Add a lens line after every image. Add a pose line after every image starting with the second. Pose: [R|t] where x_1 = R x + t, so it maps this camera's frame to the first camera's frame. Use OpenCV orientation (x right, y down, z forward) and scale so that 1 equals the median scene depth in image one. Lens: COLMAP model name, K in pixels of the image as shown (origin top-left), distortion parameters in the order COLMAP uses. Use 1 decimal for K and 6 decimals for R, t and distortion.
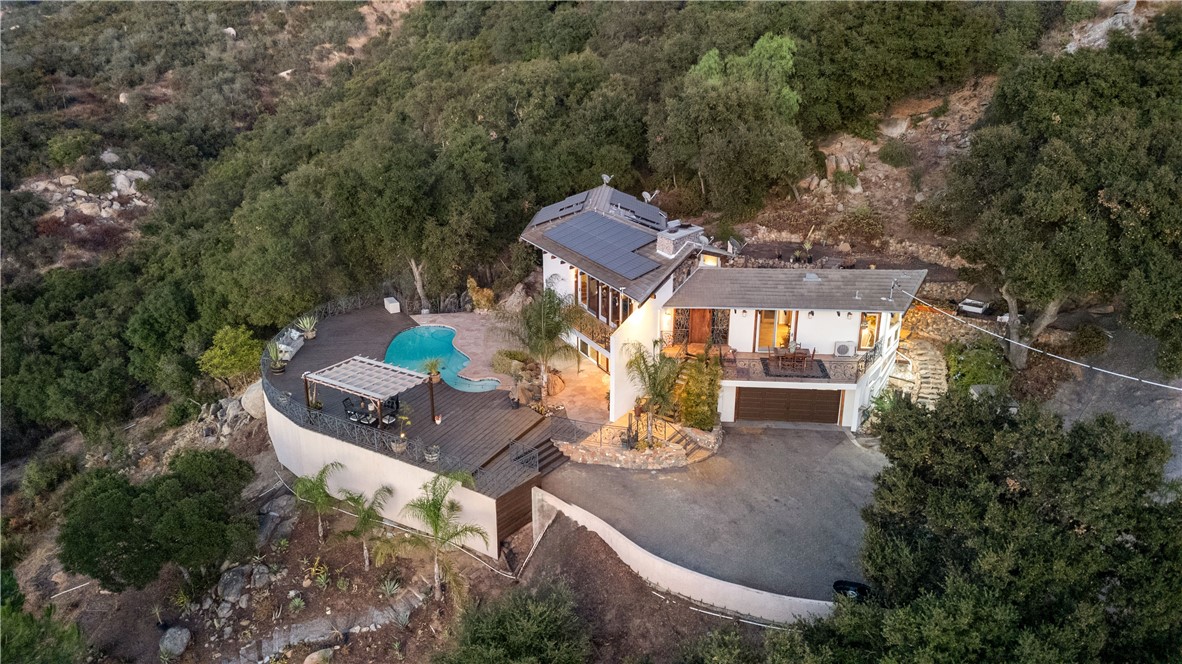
lens RADIAL K [[819.7, 0, 591.9], [0, 819.7, 327.5], [0, 0, 1]] dist [0.090095, -0.094456]
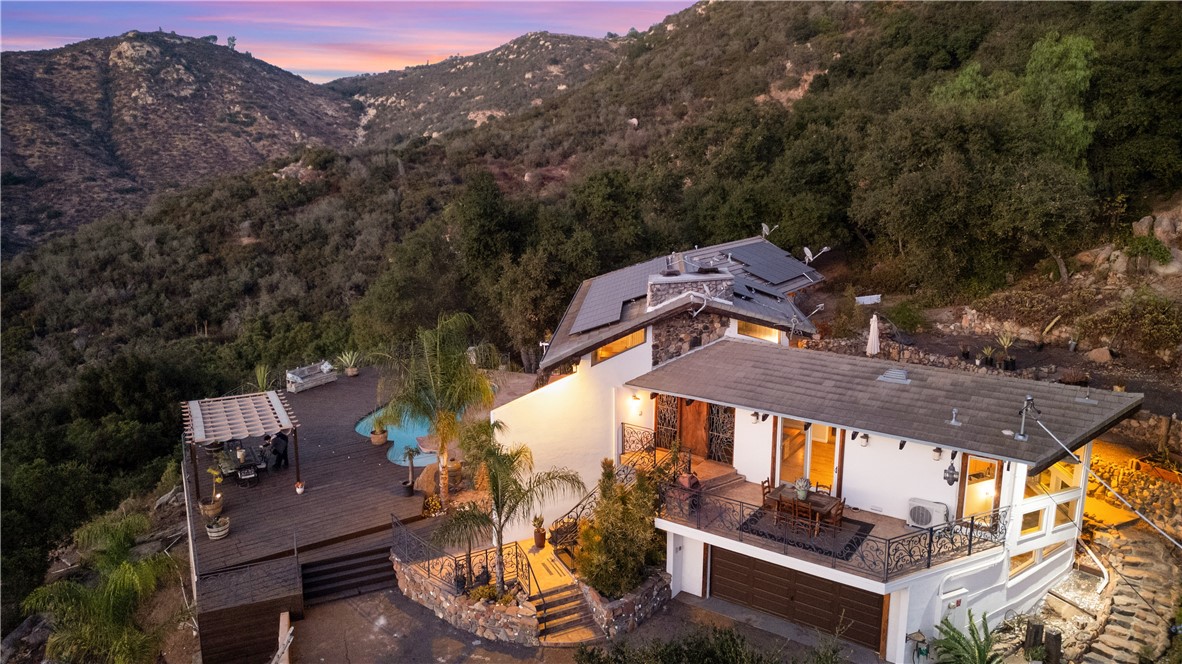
lens RADIAL K [[819.7, 0, 591.9], [0, 819.7, 327.5], [0, 0, 1]] dist [0.090095, -0.094456]
pose [[0.867756, 0.108927, -0.484907, 0.348387], [-0.164540, 0.983629, -0.073492, -0.017402], [0.468963, 0.143559, 0.871473, 0.394688]]
